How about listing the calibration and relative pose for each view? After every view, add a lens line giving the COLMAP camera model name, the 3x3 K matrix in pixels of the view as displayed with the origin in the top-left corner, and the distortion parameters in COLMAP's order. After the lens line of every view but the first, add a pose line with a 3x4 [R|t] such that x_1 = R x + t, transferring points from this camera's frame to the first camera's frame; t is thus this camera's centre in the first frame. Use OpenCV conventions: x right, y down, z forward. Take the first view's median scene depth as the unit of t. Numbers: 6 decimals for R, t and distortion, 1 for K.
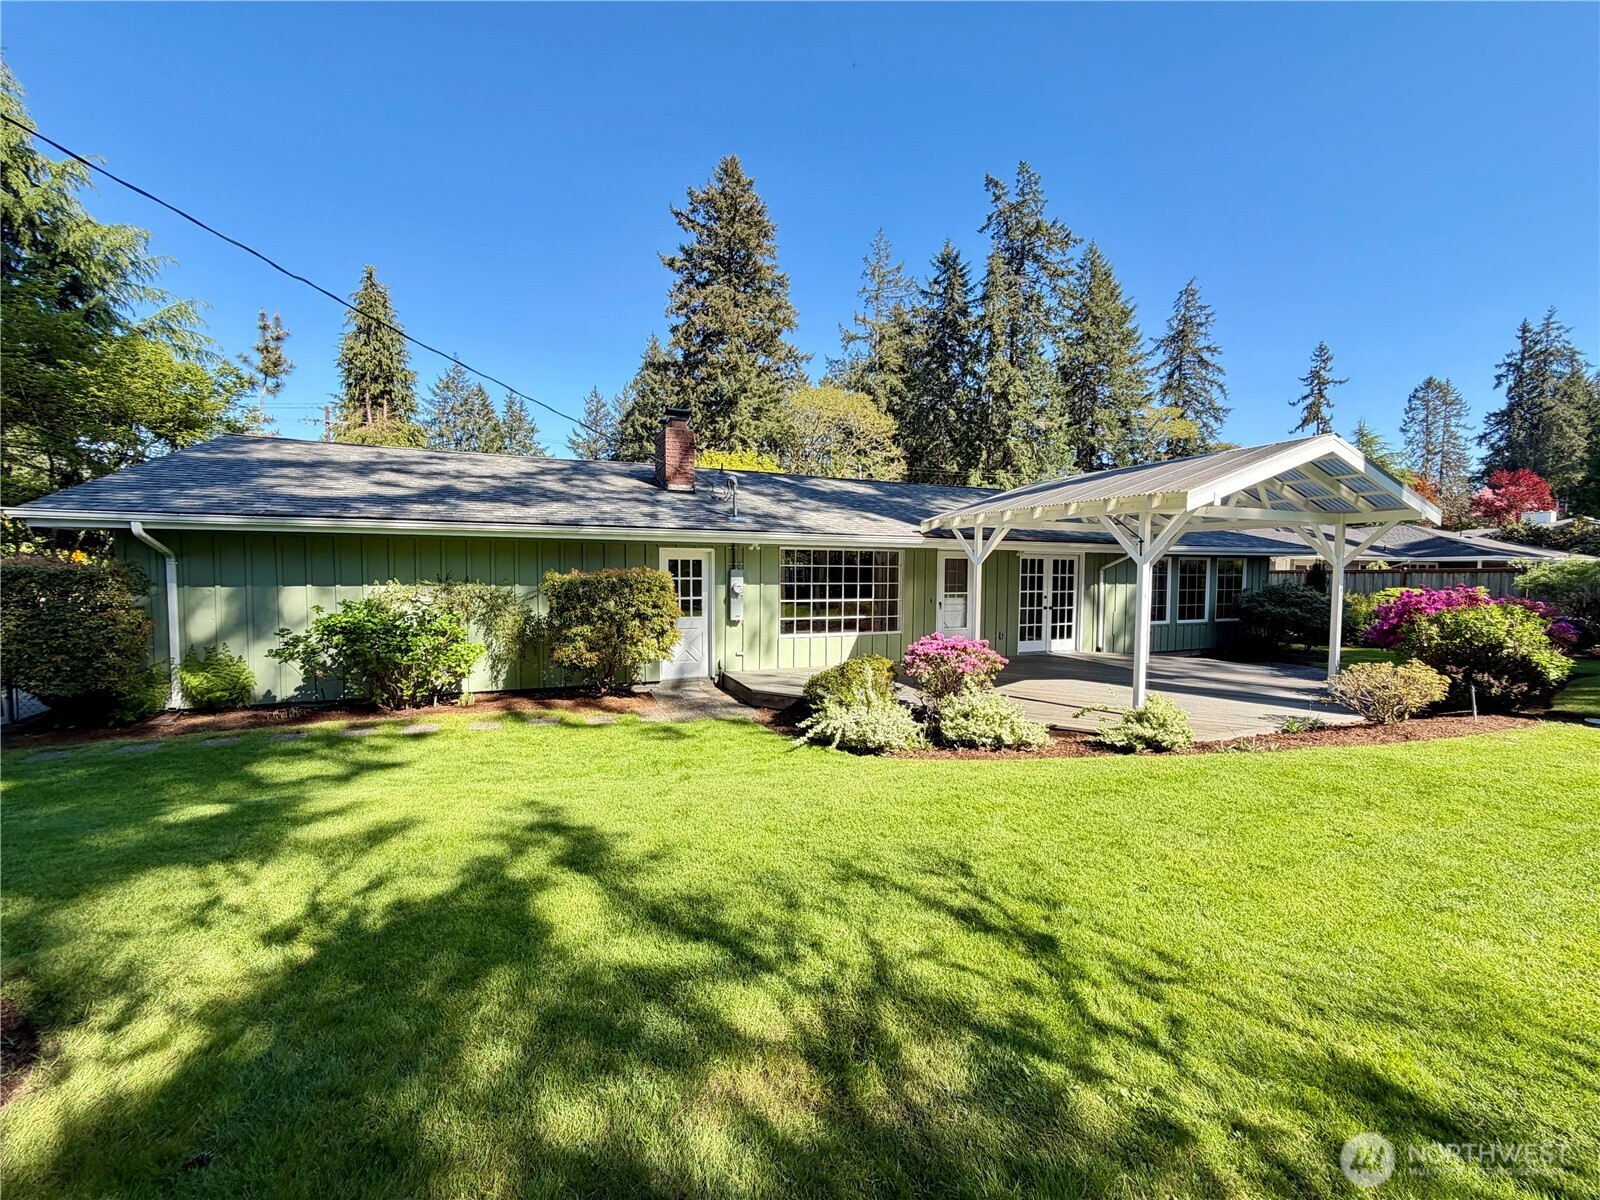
lens RADIAL K [[636.8, 0, 799.9], [0, 636.8, 603.2], [0, 0, 1]] dist [-0.003642, 0.000572]
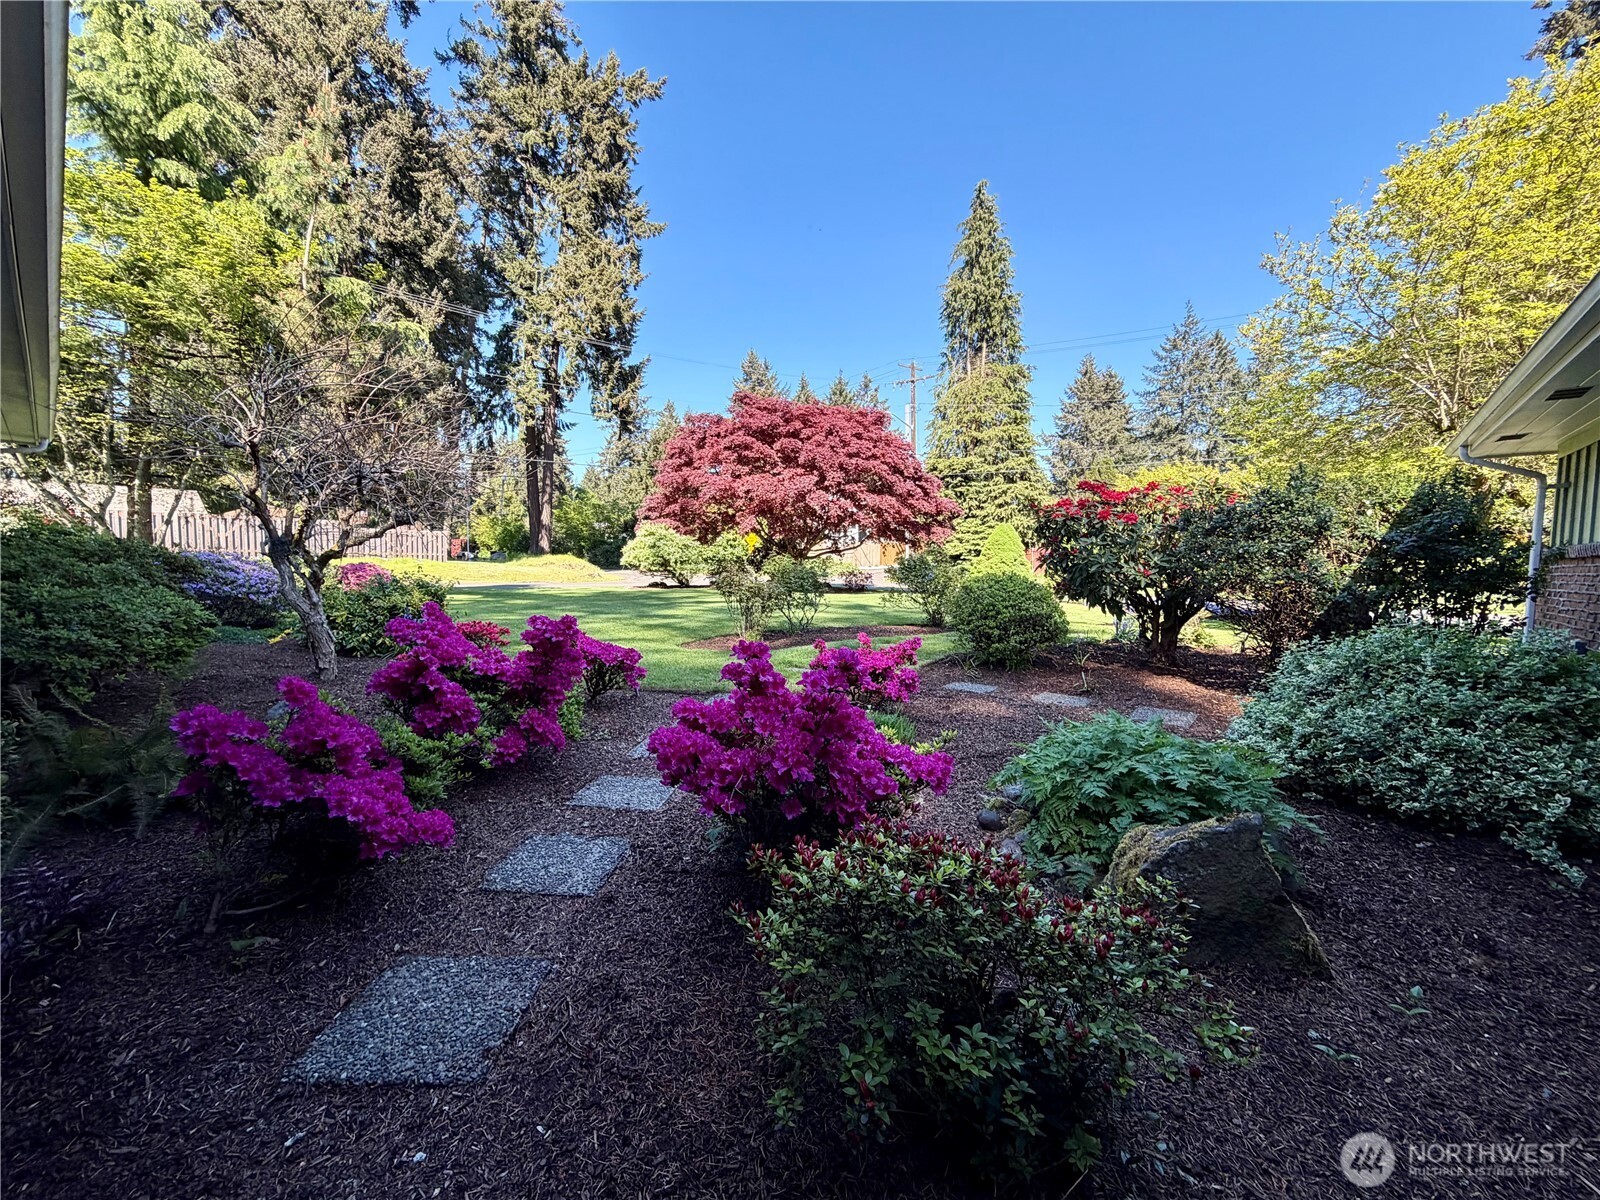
lens RADIAL K [[636.8, 0, 796.3], [0, 636.8, 598.4], [0, 0, 1]] dist [-0.003642, 0.000572]
pose [[0.446515, 0.052766, -0.893219, -0.014983], [-0.058408, 0.997849, 0.029749, -0.003646], [0.892868, 0.038888, 0.448637, 0.271114]]
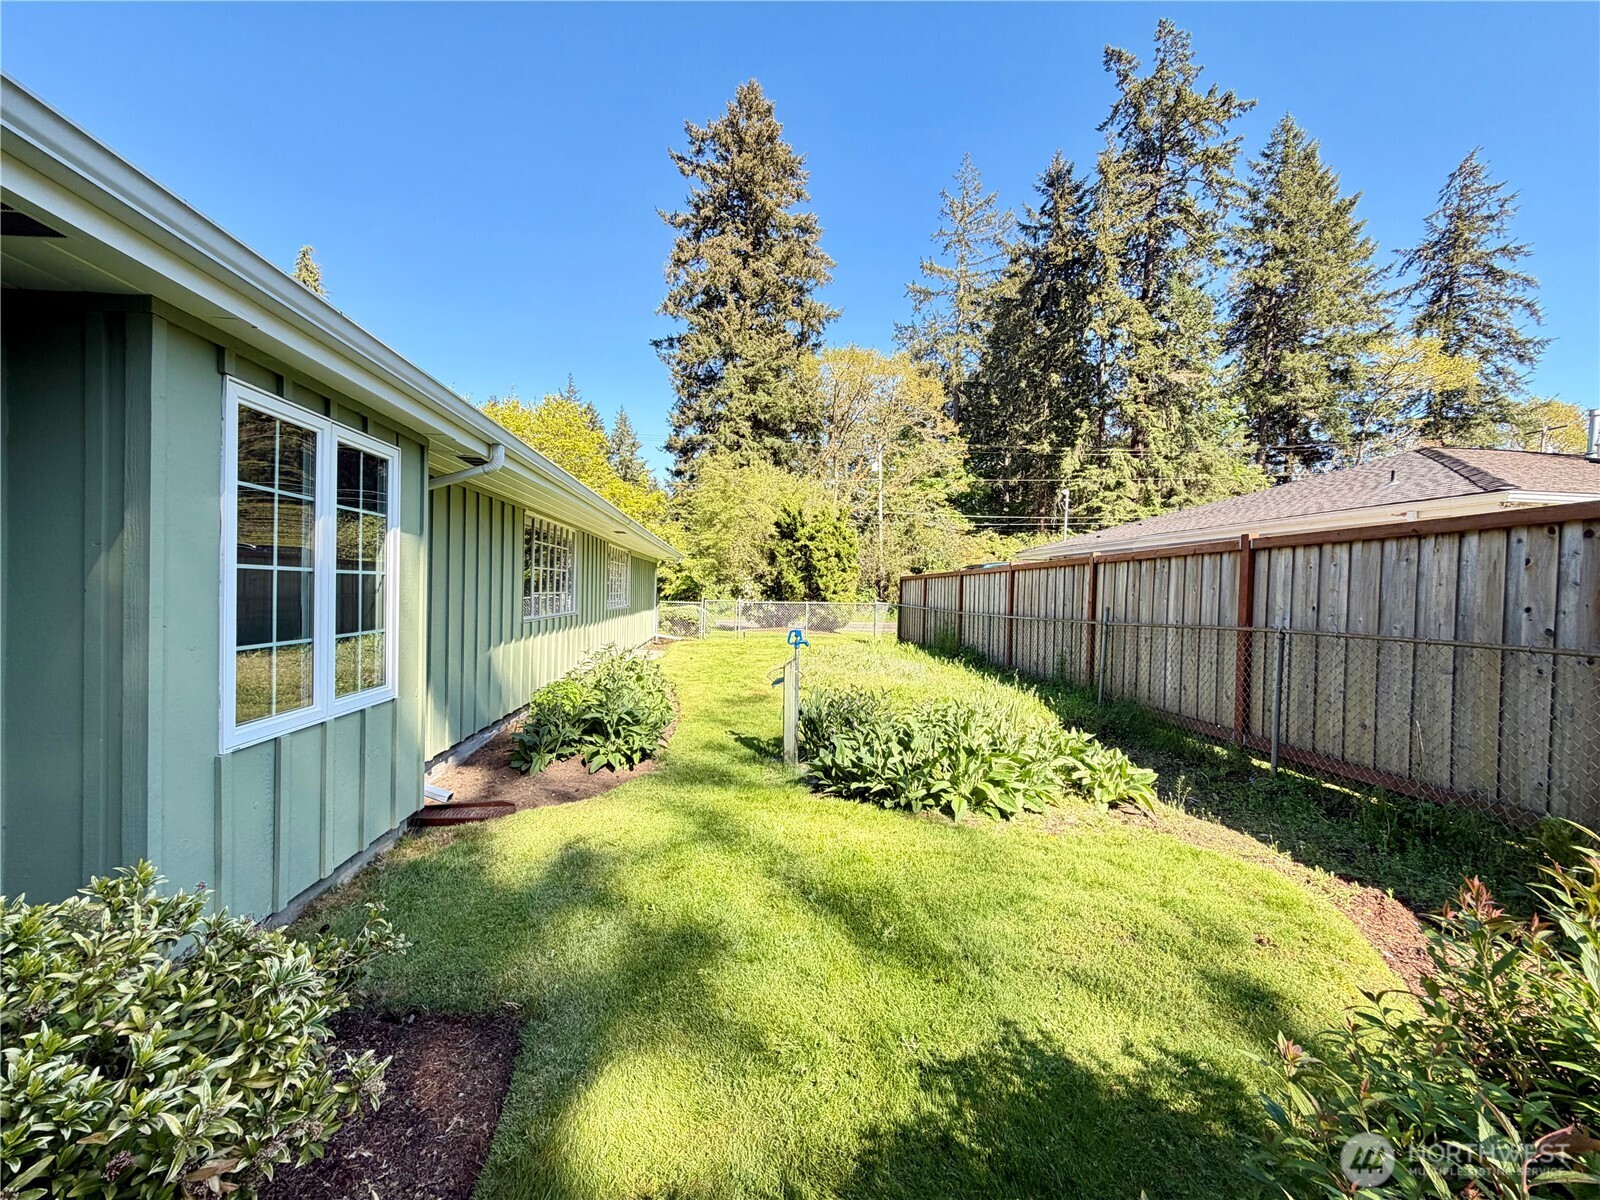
lens RADIAL K [[636.8, 0, 802.5], [0, 636.8, 603.3], [0, 0, 1]] dist [-0.003642, 0.000572]
pose [[0.956054, 0.020123, -0.292501, 0.175382], [-0.031139, 0.998968, -0.033056, -0.004841], [0.291534, 0.040711, 0.955694, 0.216999]]
